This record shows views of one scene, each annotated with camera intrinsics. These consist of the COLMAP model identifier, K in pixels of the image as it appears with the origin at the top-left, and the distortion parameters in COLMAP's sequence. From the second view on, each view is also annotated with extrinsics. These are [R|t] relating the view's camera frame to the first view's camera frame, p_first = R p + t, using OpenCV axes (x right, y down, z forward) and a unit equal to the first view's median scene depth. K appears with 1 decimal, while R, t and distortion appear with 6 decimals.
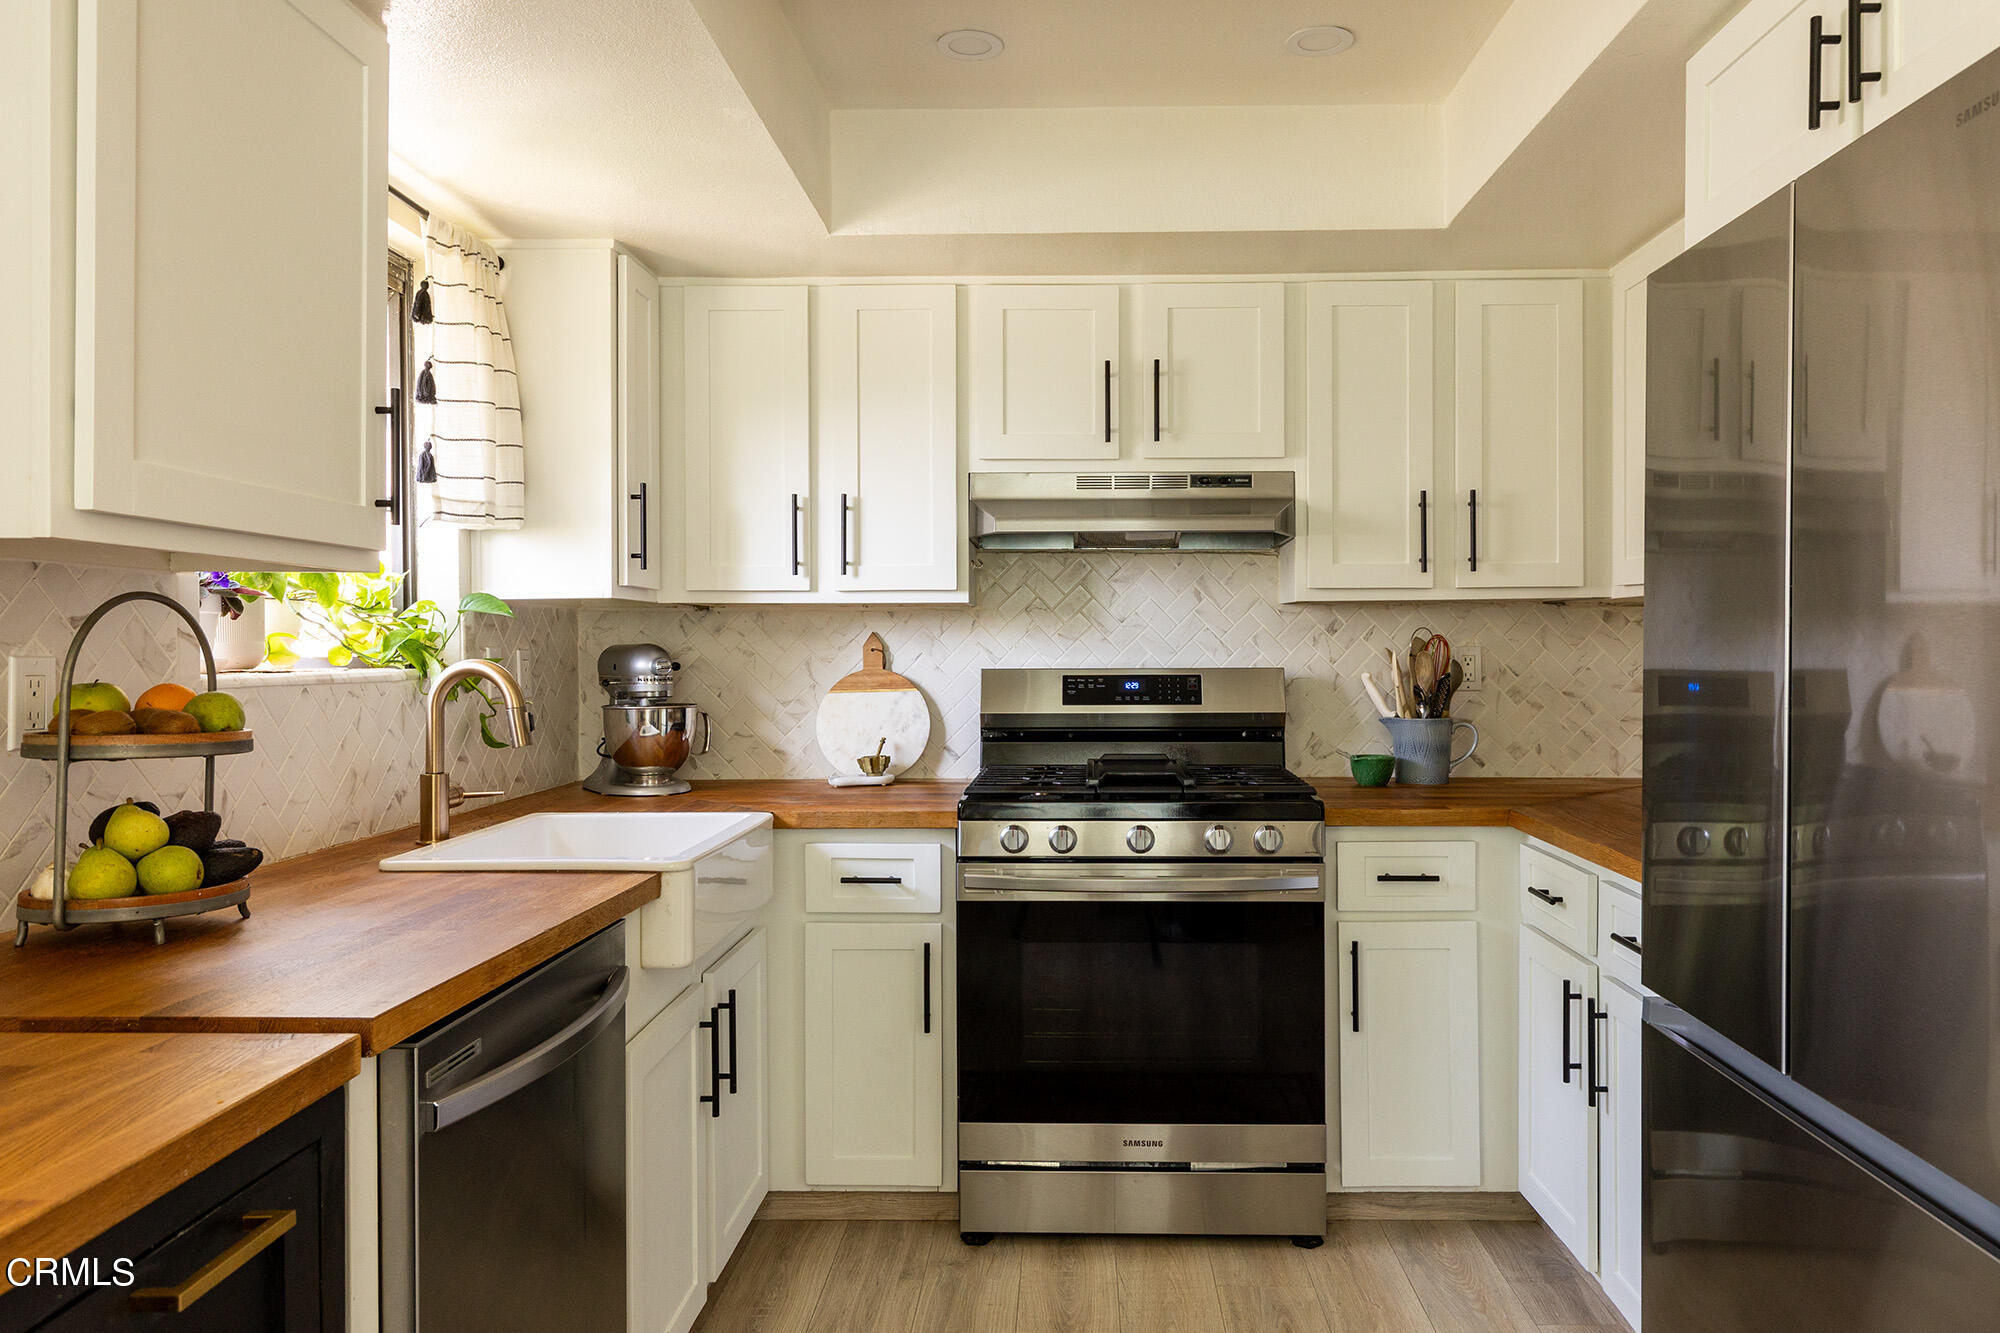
lens RADIAL K [[1401.0, 0, 999.0], [0, 1401.0, 668.3], [0, 0, 1]] dist [-0.004382, -0.009787]
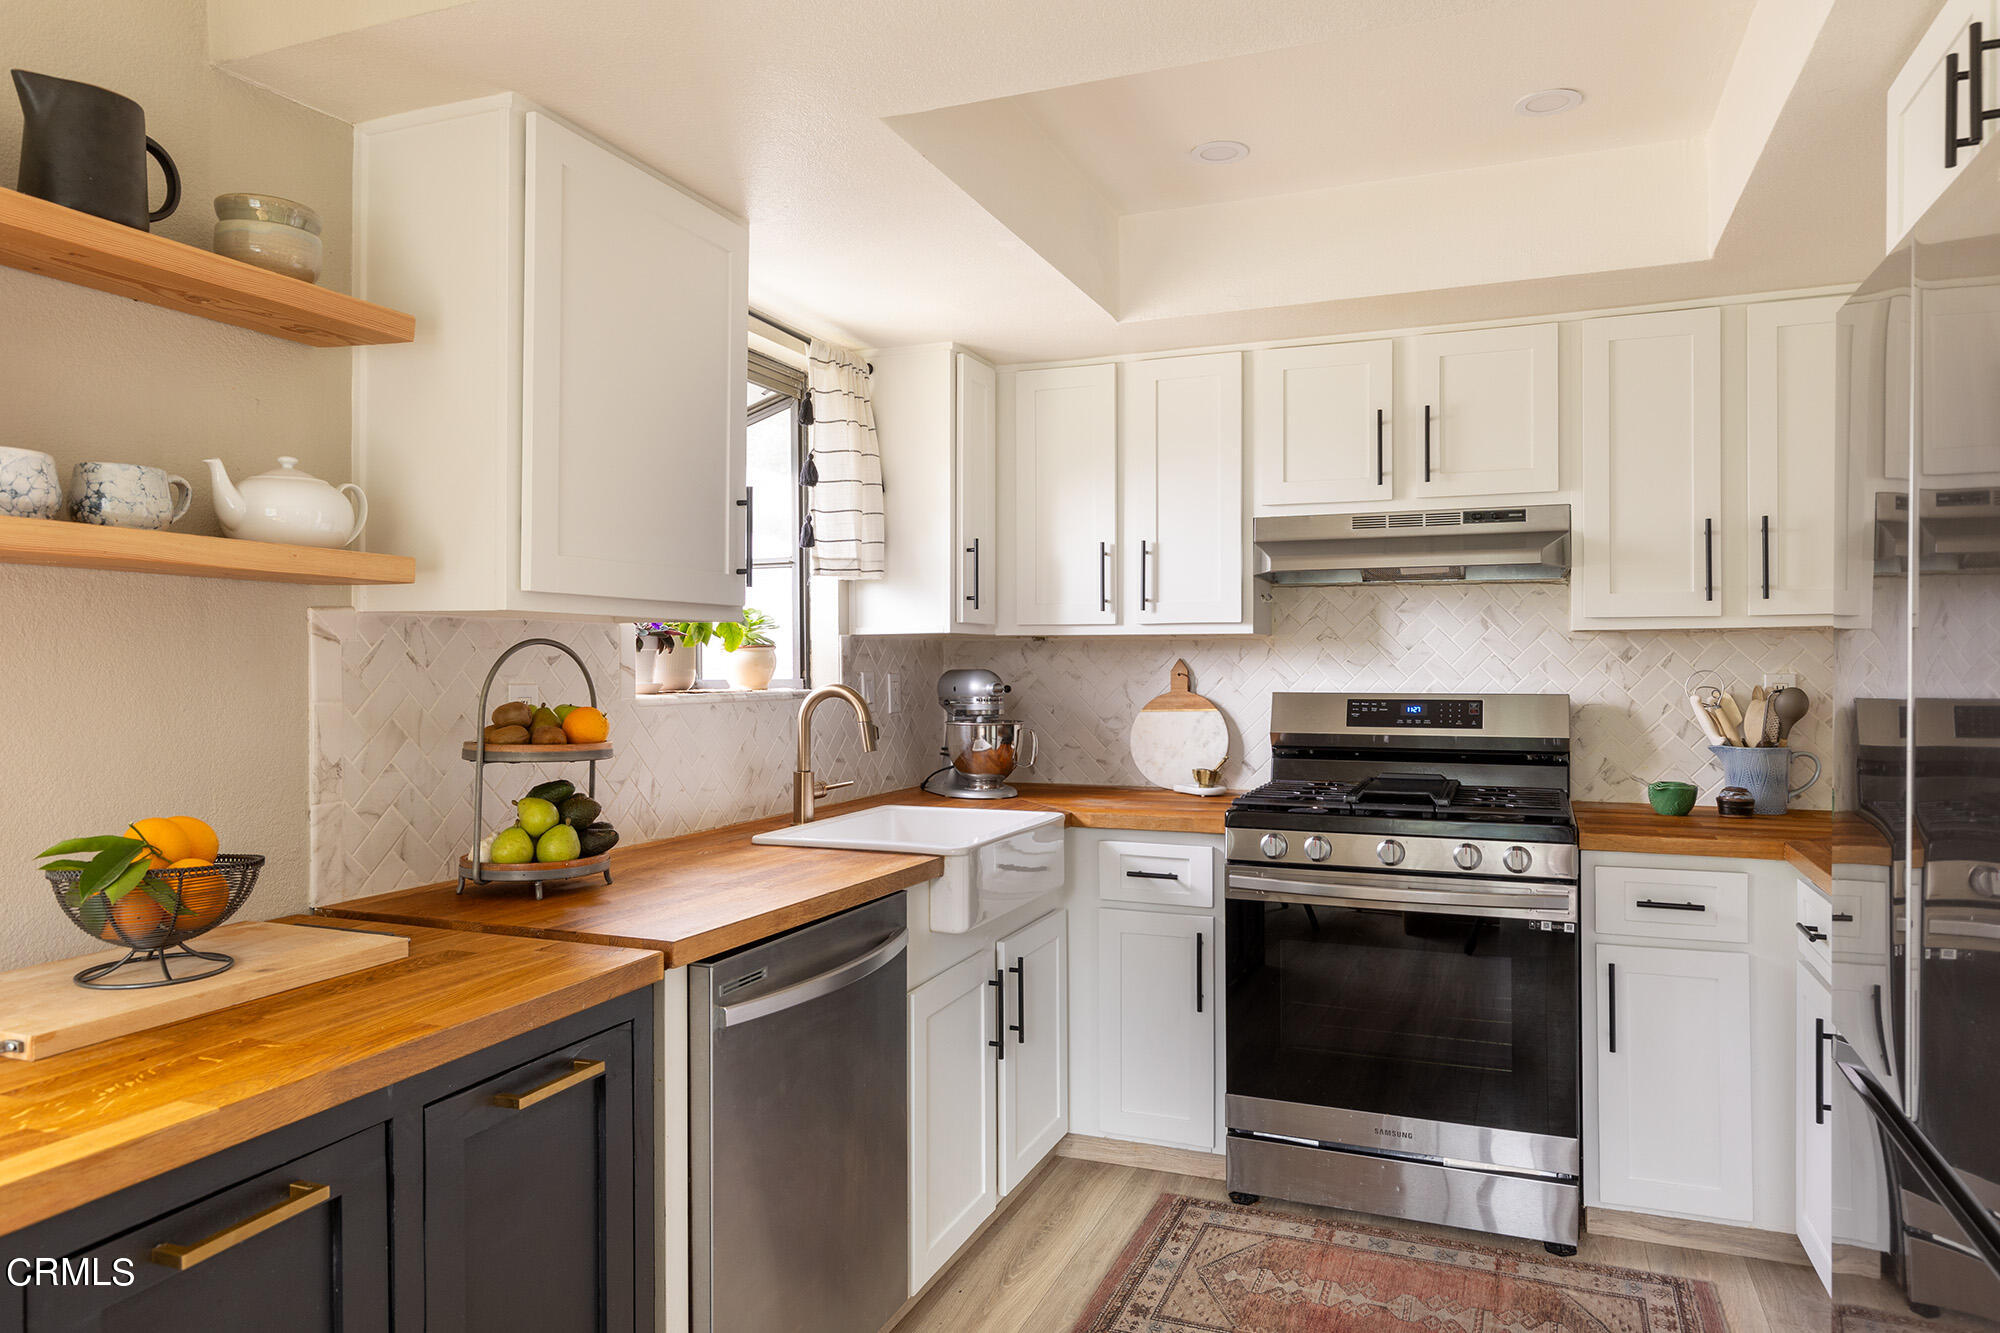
lens RADIAL K [[1401.0, 0, 1005.7], [0, 1401.0, 662.0], [0, 0, 1]] dist [-0.004382, -0.009787]
pose [[0.922962, 0.002266, -0.384885, 0.239476], [-0.004233, 0.999982, -0.004264, -0.019583], [0.384868, 0.005565, 0.922955, -0.116711]]
